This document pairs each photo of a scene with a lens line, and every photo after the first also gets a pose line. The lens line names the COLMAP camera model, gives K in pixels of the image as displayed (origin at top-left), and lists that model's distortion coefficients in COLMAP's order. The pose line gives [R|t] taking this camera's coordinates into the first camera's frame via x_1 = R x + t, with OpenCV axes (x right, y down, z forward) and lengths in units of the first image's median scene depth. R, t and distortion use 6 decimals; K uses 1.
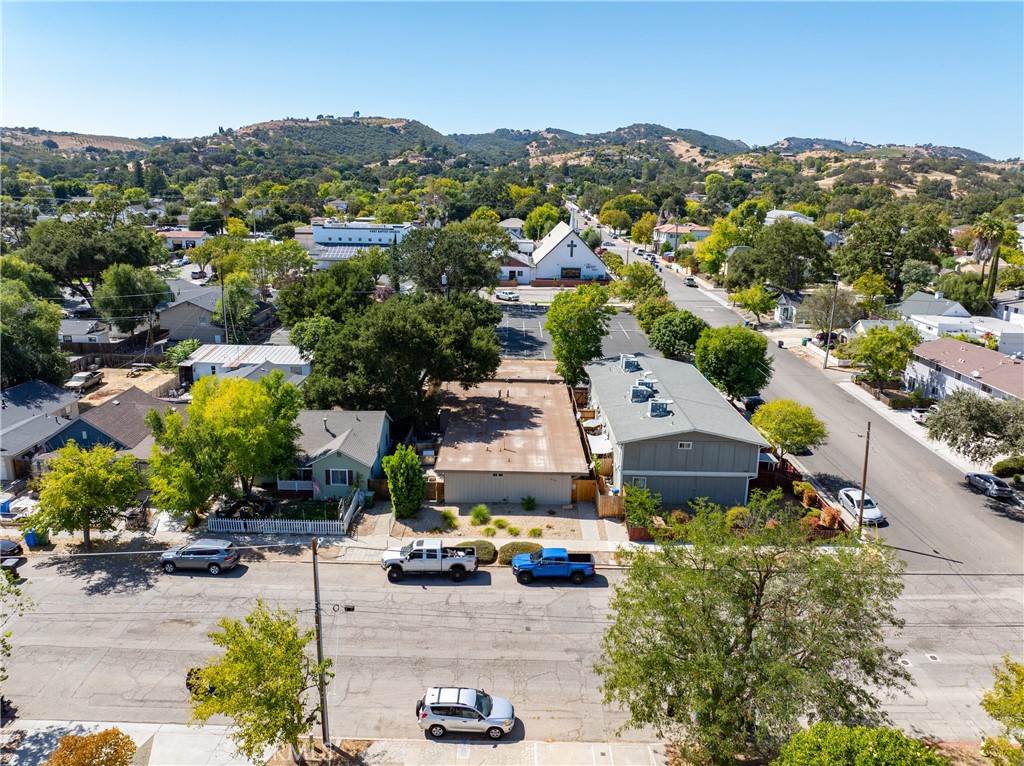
lens RADIAL K [[720.5, 0, 533.8], [0, 720.5, 381.3], [0, 0, 1]] dist [-0.040604, 0.001891]
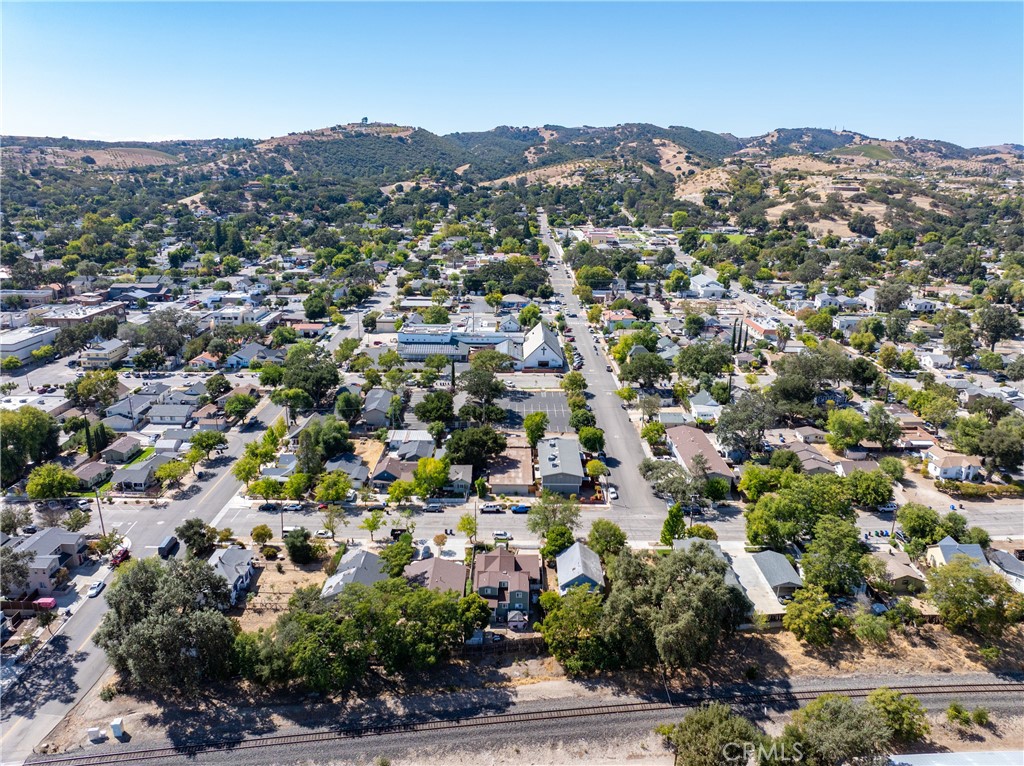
lens RADIAL K [[716.7, 0, 534.2], [0, 716.7, 382.6], [0, 0, 1]] dist [-0.041349, -0.001826]
pose [[0.999954, -0.009241, -0.002570, 0.081877], [0.009313, 0.999509, 0.029912, -0.403086], [0.002292, -0.029934, 0.999549, -2.109315]]
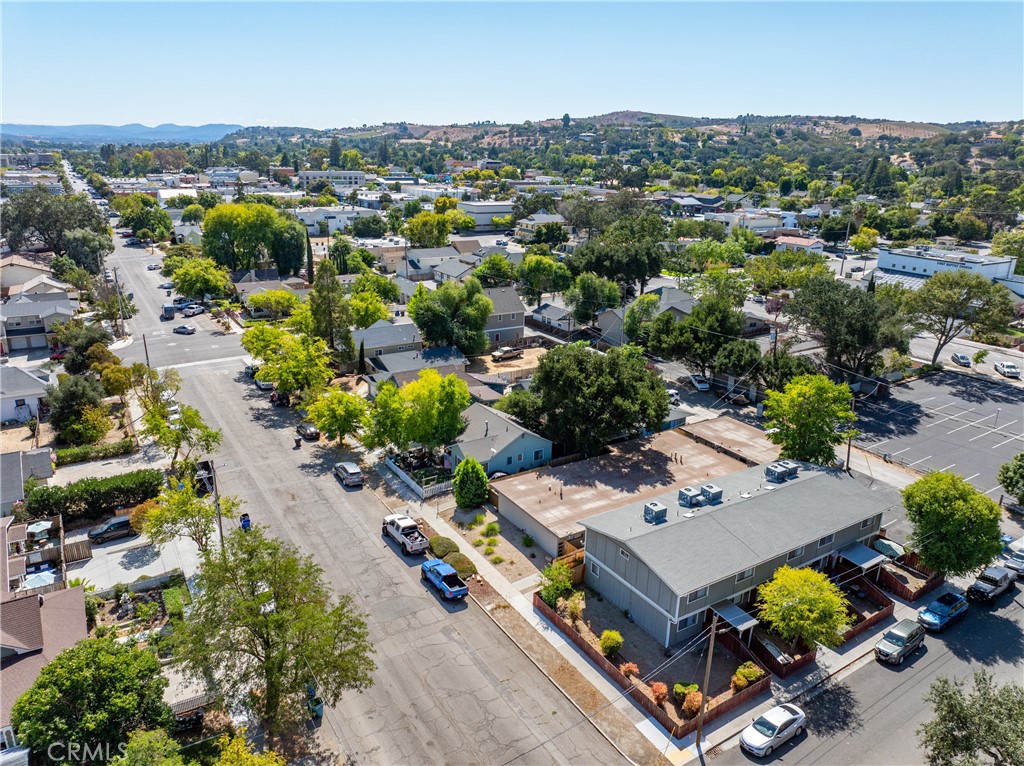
lens RADIAL K [[716.7, 0, 534.2], [0, 716.7, 382.6], [0, 0, 1]] dist [-0.041349, -0.001826]
pose [[0.533447, 0.257463, -0.805696, 0.740912], [-0.237779, 0.959781, 0.149269, -0.217069], [0.811723, 0.111951, 0.573212, 0.258596]]
